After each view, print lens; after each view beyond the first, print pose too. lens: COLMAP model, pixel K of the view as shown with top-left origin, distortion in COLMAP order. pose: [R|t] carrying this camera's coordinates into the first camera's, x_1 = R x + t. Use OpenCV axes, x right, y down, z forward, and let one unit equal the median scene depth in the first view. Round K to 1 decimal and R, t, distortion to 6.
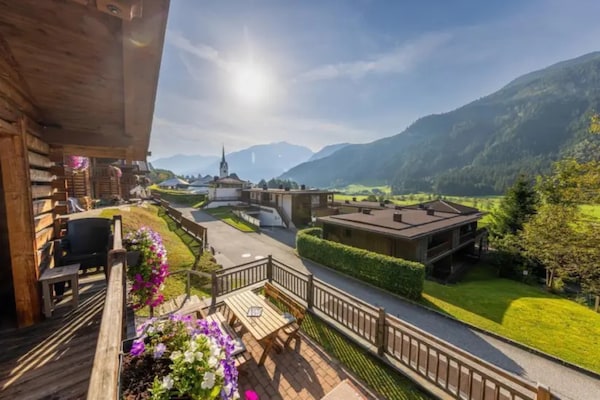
lens RADIAL K [[200.6, 0, 298.7], [0, 200.6, 196.7], [0, 0, 1]] dist [0.008643, -0.000088]
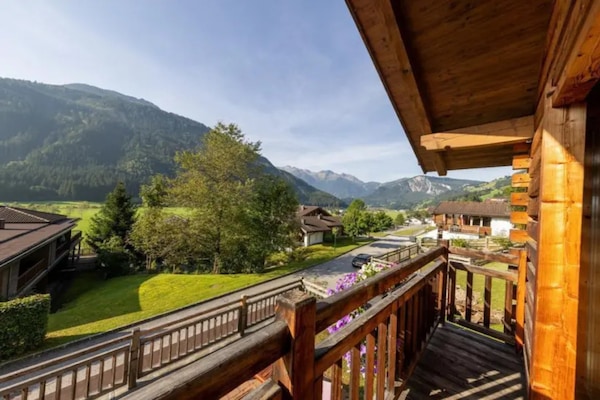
lens RADIAL K [[200.4, 0, 301.2], [0, 200.4, 200.3], [0, 0, 1]] dist [0.006433, -0.000072]
pose [[-0.078561, 0.010663, 0.996852, -0.117791], [-0.000174, 0.999943, -0.010710, 0.004577], [-0.996909, -0.001015, -0.078555, 0.090241]]
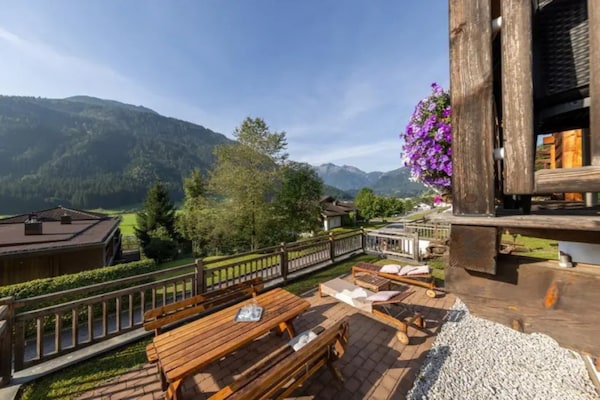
lens RADIAL K [[200.6, 0, 298.7], [0, 200.6, 196.7], [0, 0, 1]] dist [0.008643, -0.000088]
pose [[-0.046256, 0.006250, 0.998910, -0.206171], [0.065183, 0.997868, -0.003225, 0.064878], [-0.996801, 0.064963, -0.046564, 0.224677]]
